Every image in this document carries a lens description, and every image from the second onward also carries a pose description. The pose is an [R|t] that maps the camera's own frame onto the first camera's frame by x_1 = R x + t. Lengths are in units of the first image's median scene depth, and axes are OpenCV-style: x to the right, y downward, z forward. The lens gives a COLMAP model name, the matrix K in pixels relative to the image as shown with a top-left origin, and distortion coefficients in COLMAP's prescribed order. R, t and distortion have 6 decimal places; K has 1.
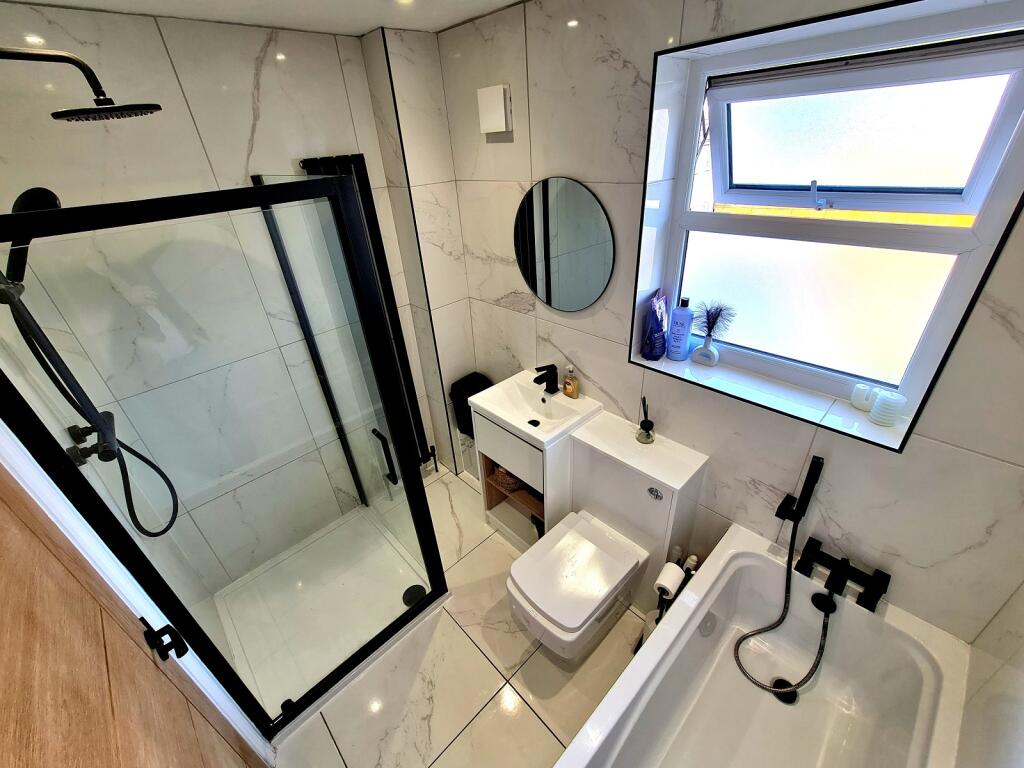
lens RADIAL K [[421.0, 0, 511.1], [0, 421.0, 384.8], [0, 0, 1]] dist [-0.007523, 0.002712]
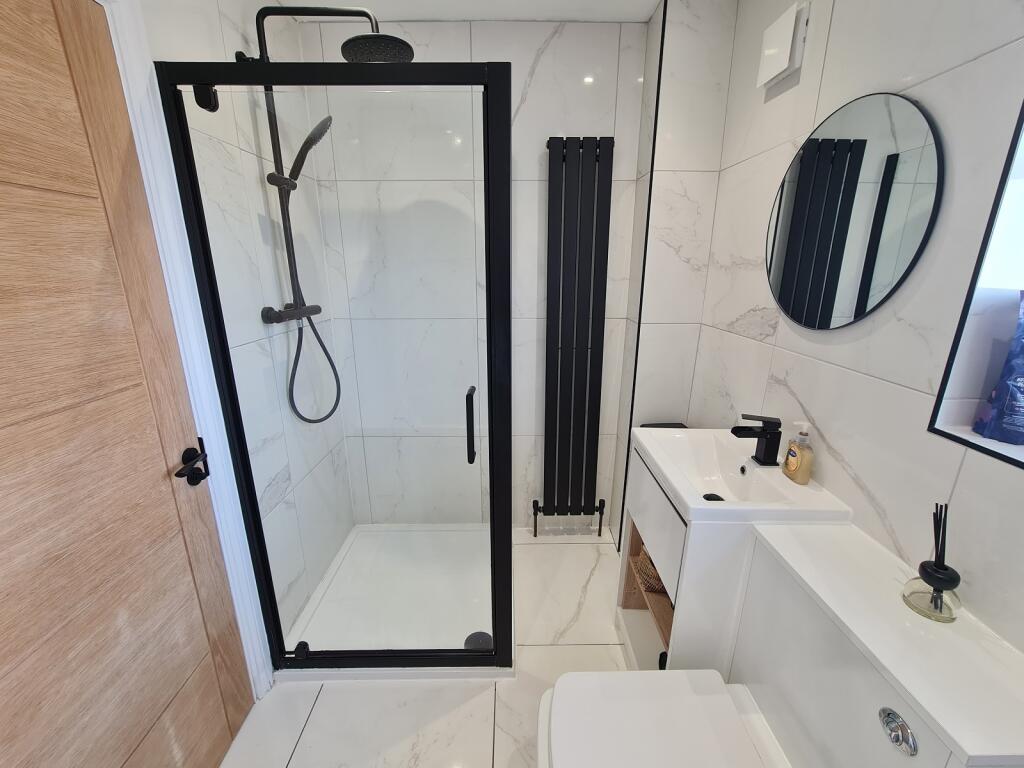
lens RADIAL K [[421.0, 0, 512.5], [0, 421.0, 383.7], [0, 0, 1]] dist [-0.007523, 0.002712]
pose [[0.723313, 0.248408, -0.644291, 0.206050], [-0.390884, 0.916462, -0.085481, 0.109554], [0.569234, 0.313673, 0.759988, 0.314512]]
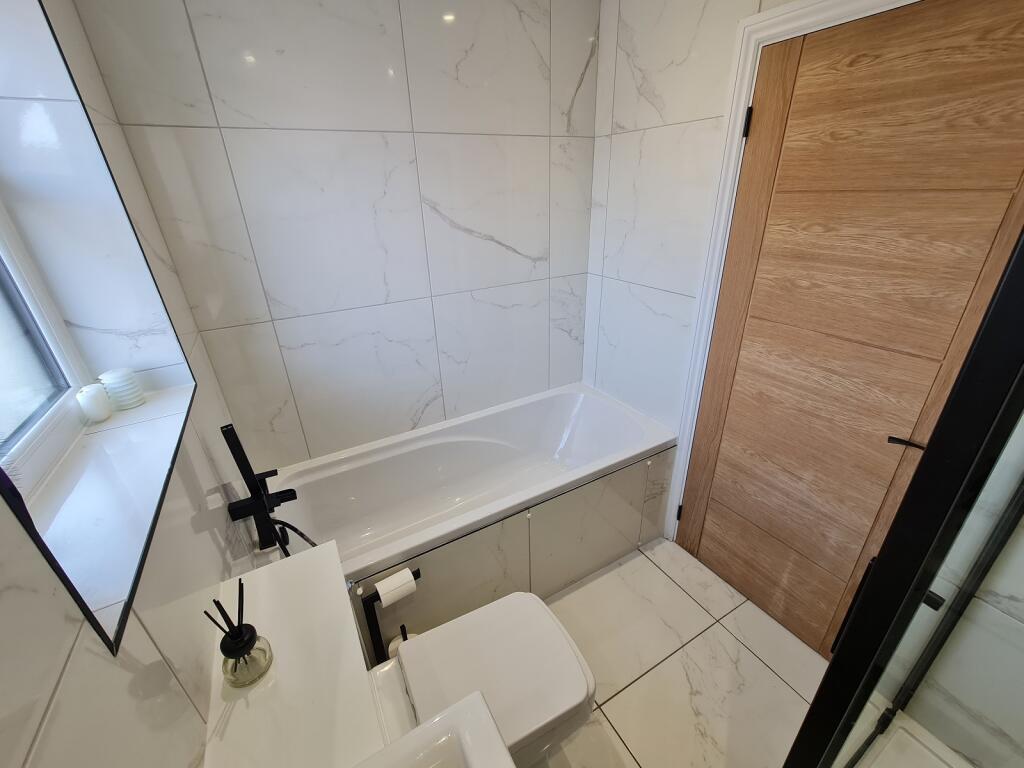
lens RADIAL K [[421.0, 0, 511.3], [0, 421.0, 384.2], [0, 0, 1]] dist [-0.007523, 0.002712]
pose [[-0.965956, -0.019619, 0.257962, -0.035919], [0.200225, 0.574737, 0.793466, -0.290095], [-0.163828, 0.818103, -0.551242, 0.860897]]
